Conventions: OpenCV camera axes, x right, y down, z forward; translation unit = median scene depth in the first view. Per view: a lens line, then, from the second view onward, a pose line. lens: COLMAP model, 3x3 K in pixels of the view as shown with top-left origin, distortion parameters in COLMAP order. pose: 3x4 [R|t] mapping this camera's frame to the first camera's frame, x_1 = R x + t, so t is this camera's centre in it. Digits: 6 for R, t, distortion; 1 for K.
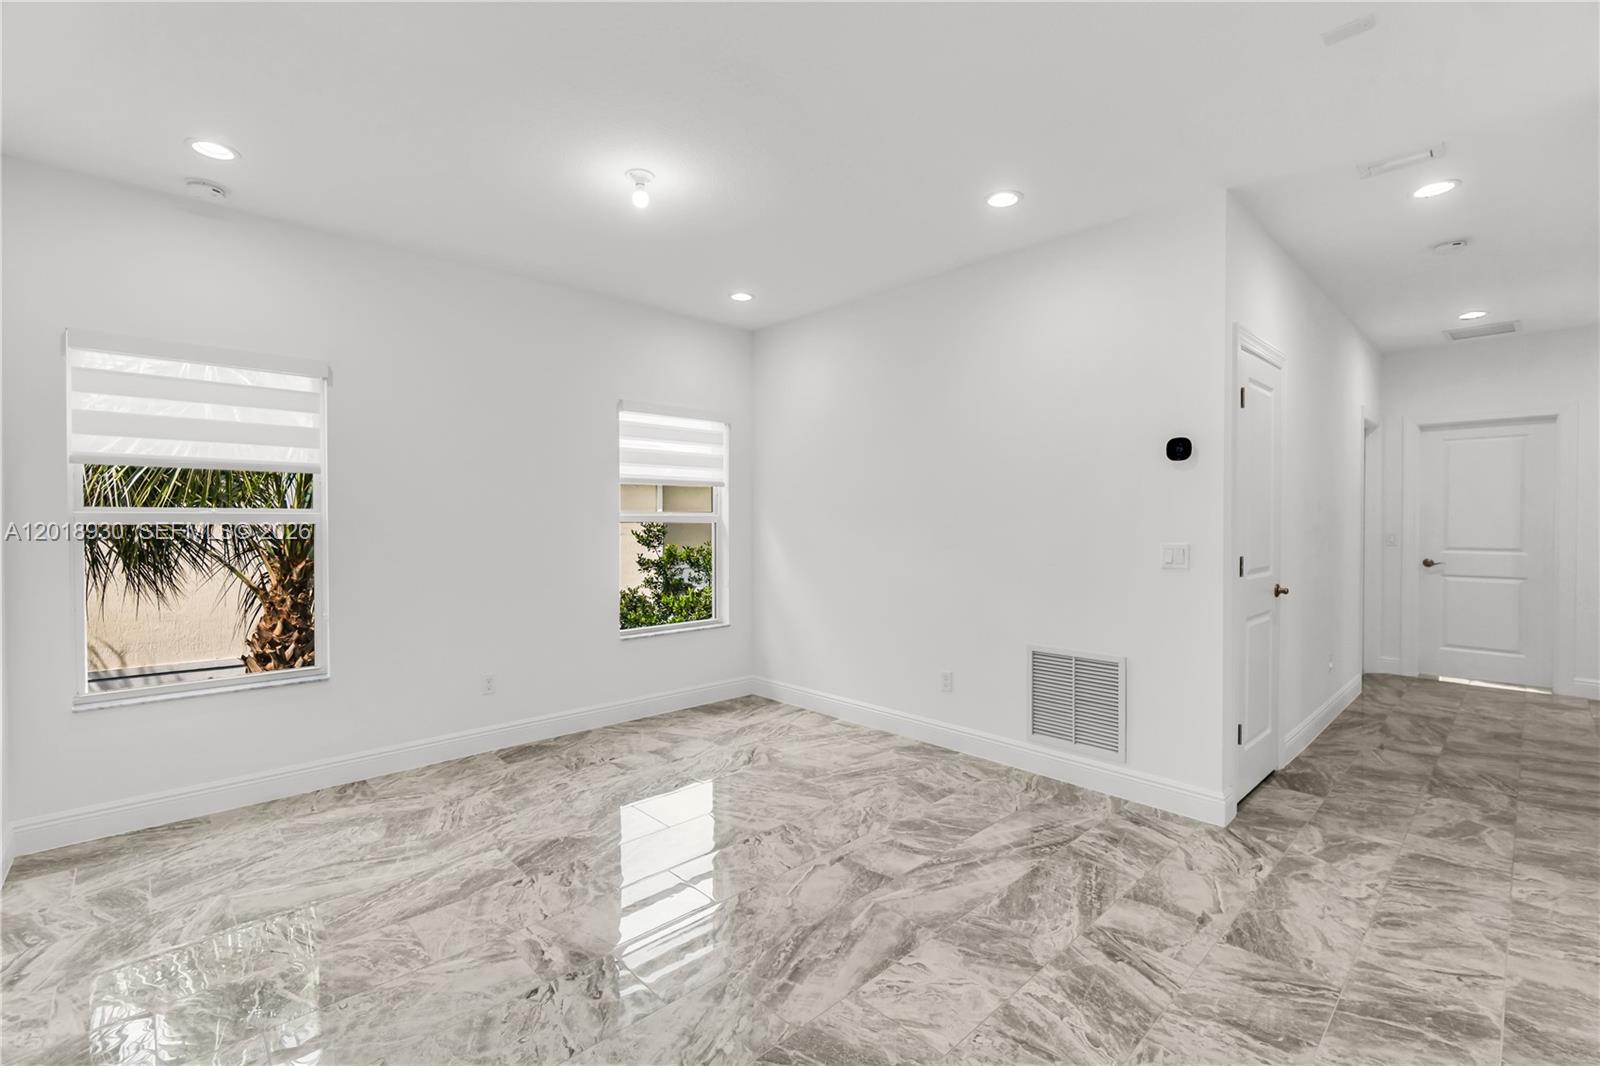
lens RADIAL K [[715.2, 0, 787.1], [0, 715.2, 528.5], [0, 0, 1]] dist [-0.000472, 0.000660]
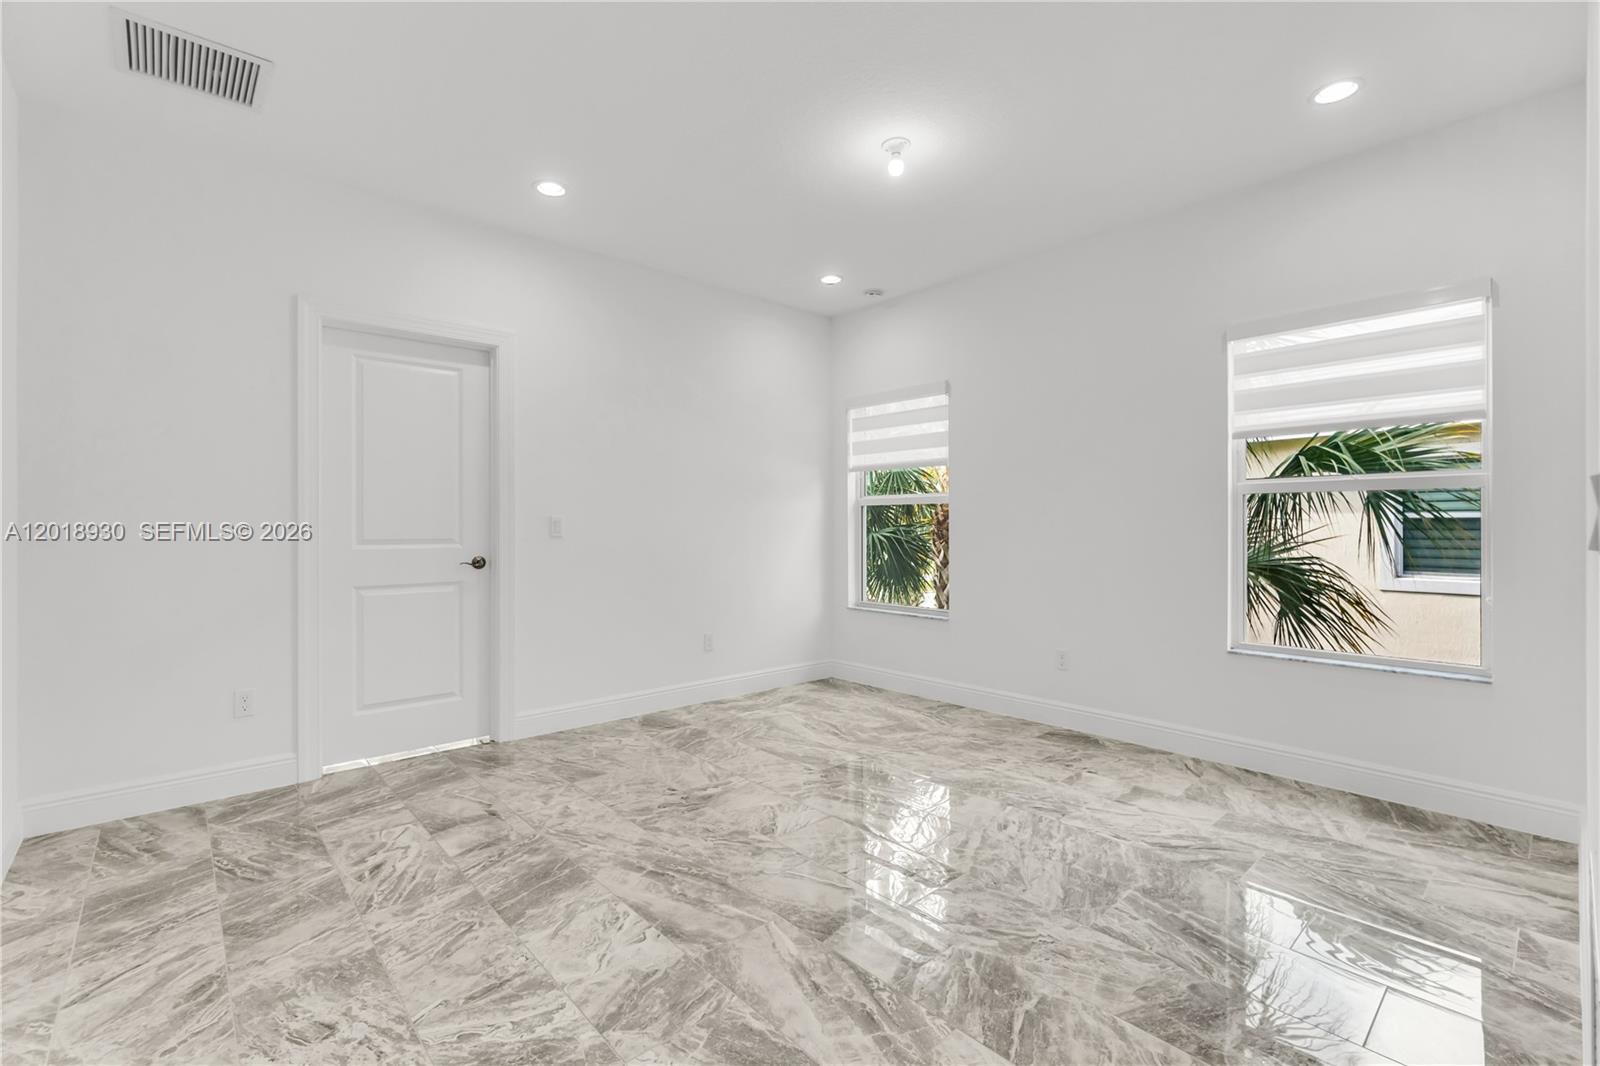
lens RADIAL K [[715.2, 0, 787.8], [0, 715.2, 530.0], [0, 0, 1]] dist [-0.000472, 0.000660]
pose [[-0.044773, 0.003226, -0.998992, 0.793942], [-0.011541, 0.999926, 0.003746, 0.048422], [0.998931, 0.011697, -0.044732, 0.875904]]
